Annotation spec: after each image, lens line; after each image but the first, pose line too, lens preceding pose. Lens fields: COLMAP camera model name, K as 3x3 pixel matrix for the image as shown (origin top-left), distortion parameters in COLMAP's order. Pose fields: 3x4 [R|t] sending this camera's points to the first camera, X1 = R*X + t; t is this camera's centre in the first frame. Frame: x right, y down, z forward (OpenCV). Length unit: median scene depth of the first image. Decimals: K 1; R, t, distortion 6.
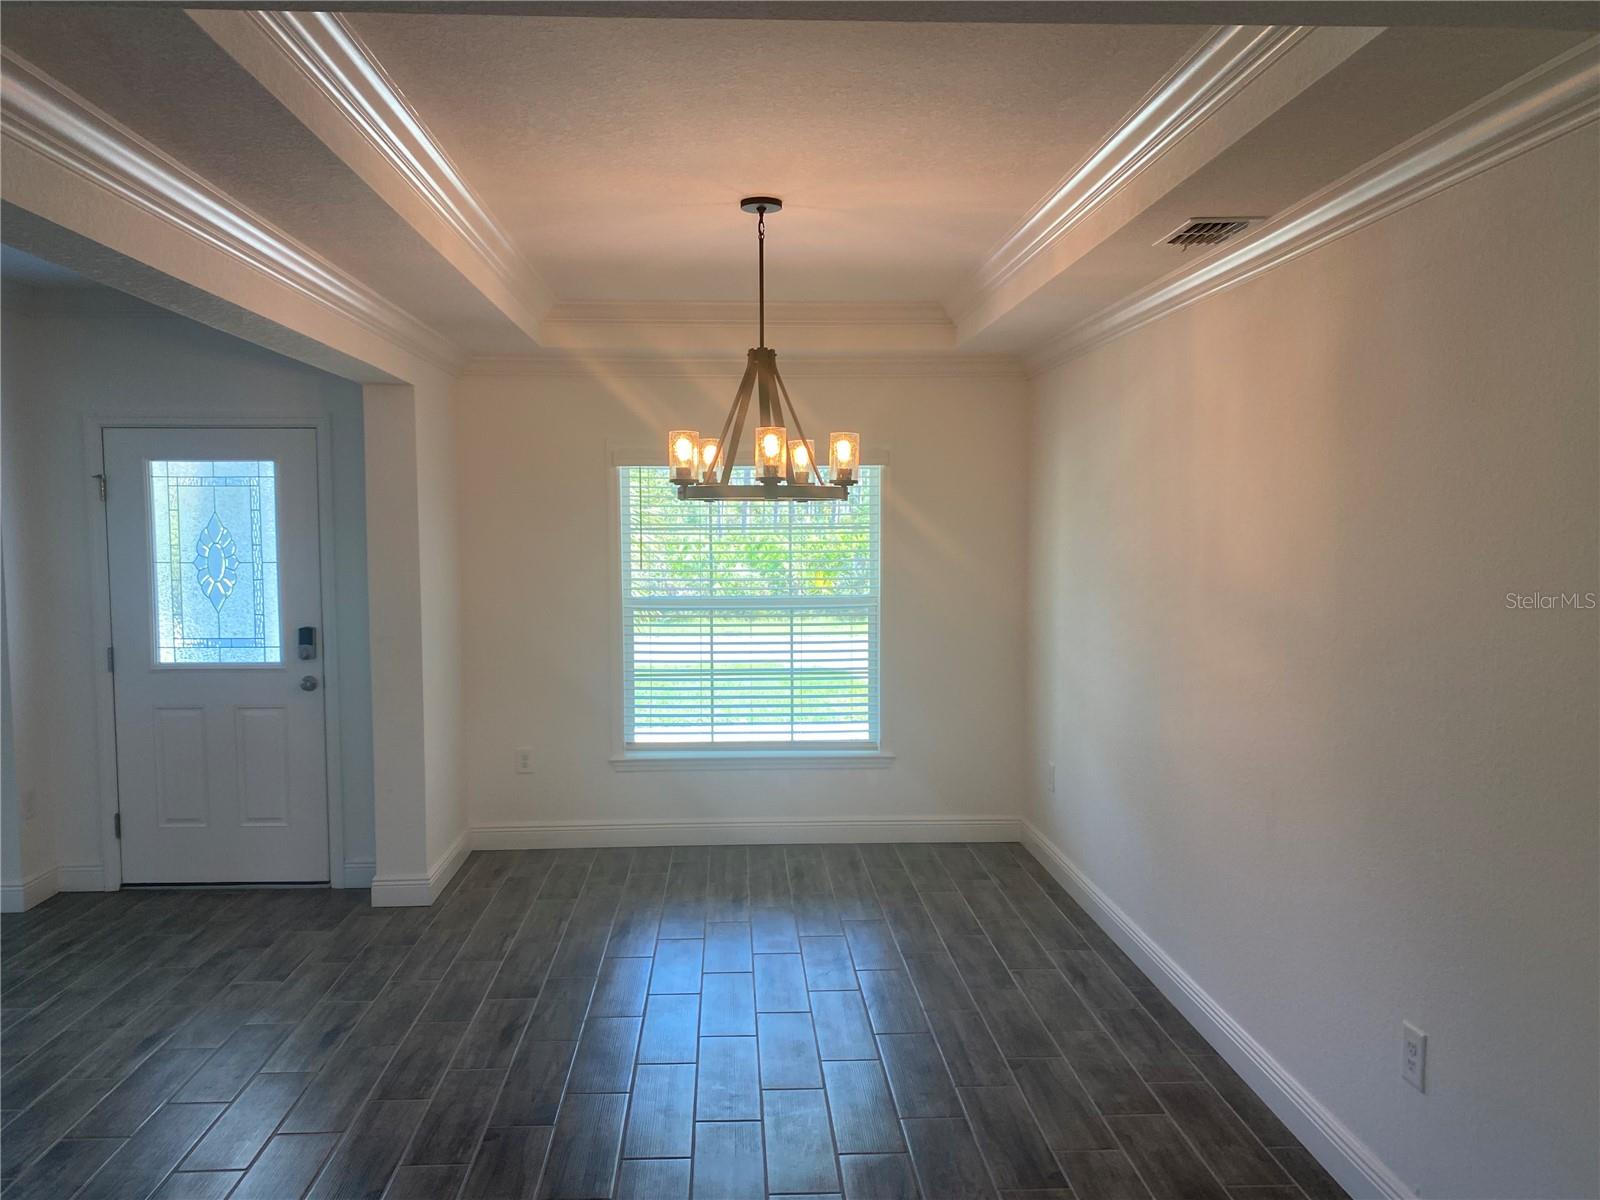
lens RADIAL K [[1225.4, 0, 786.1], [0, 1225.4, 608.5], [0, 0, 1]] dist [0.036449, -0.031069]
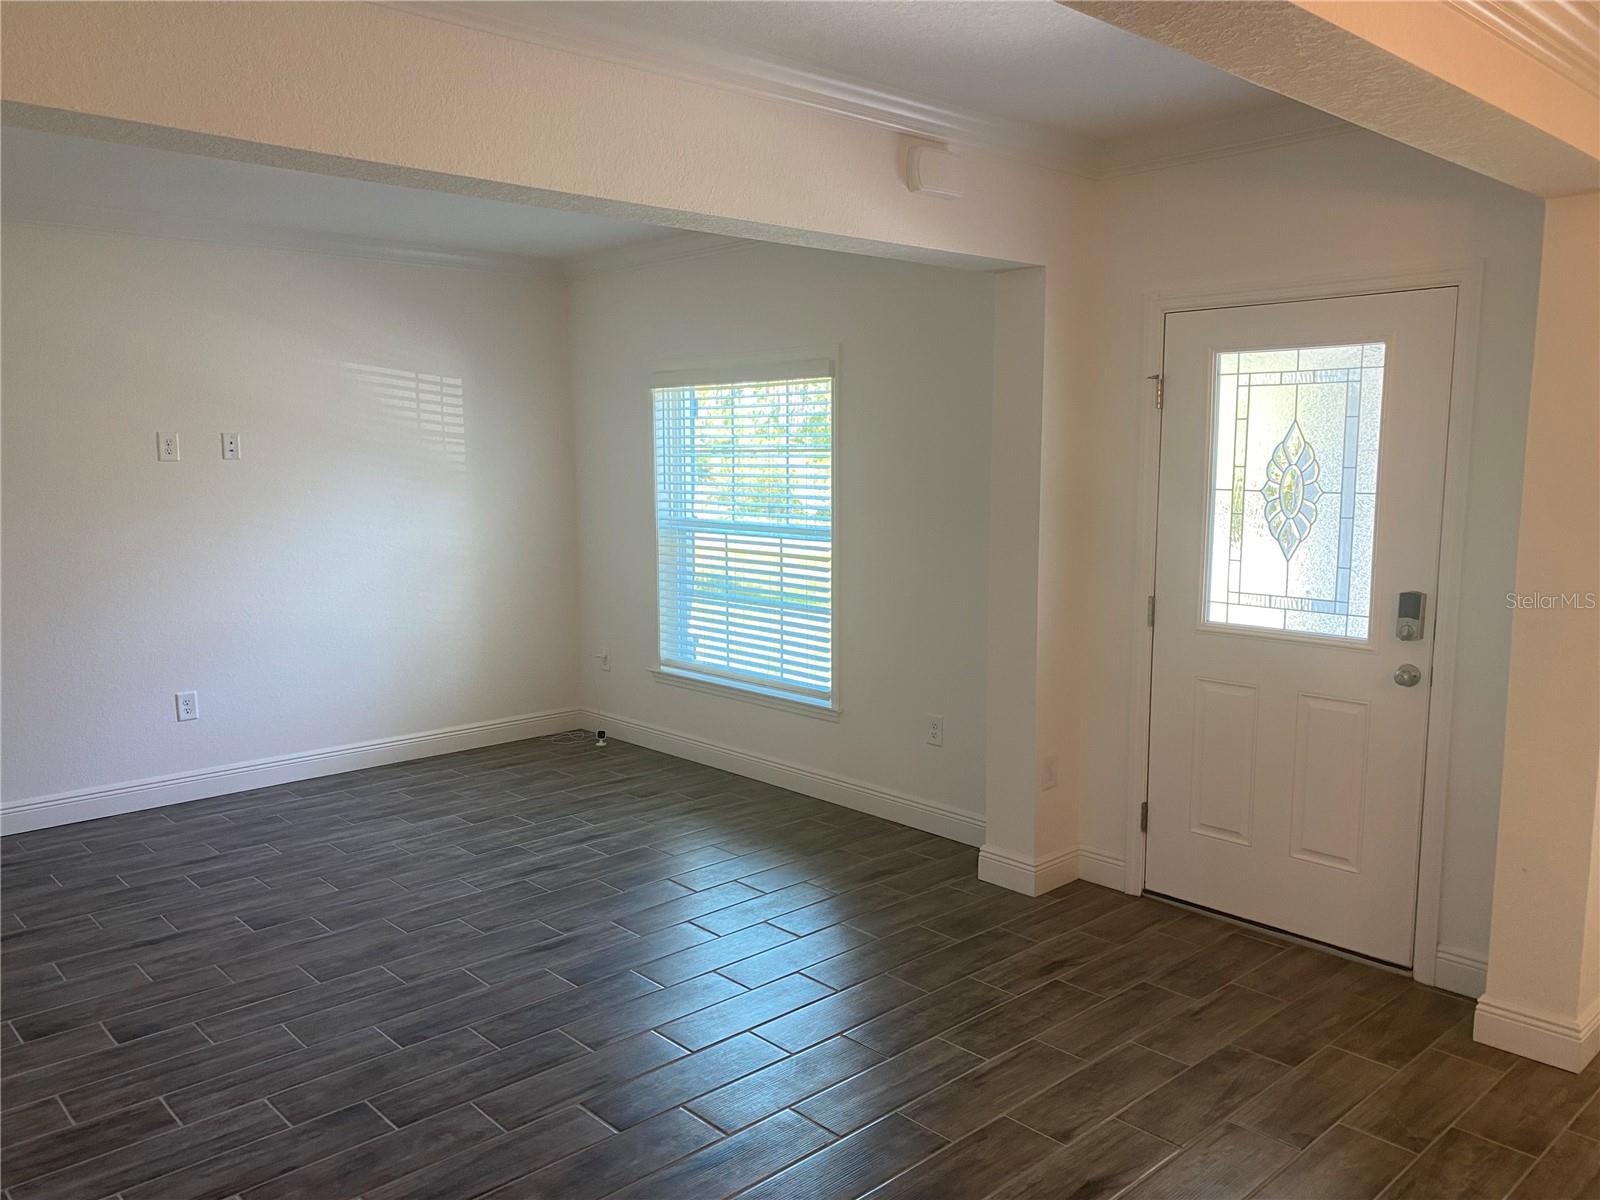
lens RADIAL K [[1225.4, 0, 768.5], [0, 1225.4, 622.0], [0, 0, 1]] dist [0.036449, -0.031069]
pose [[0.631156, 0.107313, -0.768197, -0.098828], [-0.049570, 0.993939, 0.098121, -0.017781], [0.774071, -0.023850, 0.632650, 0.322791]]
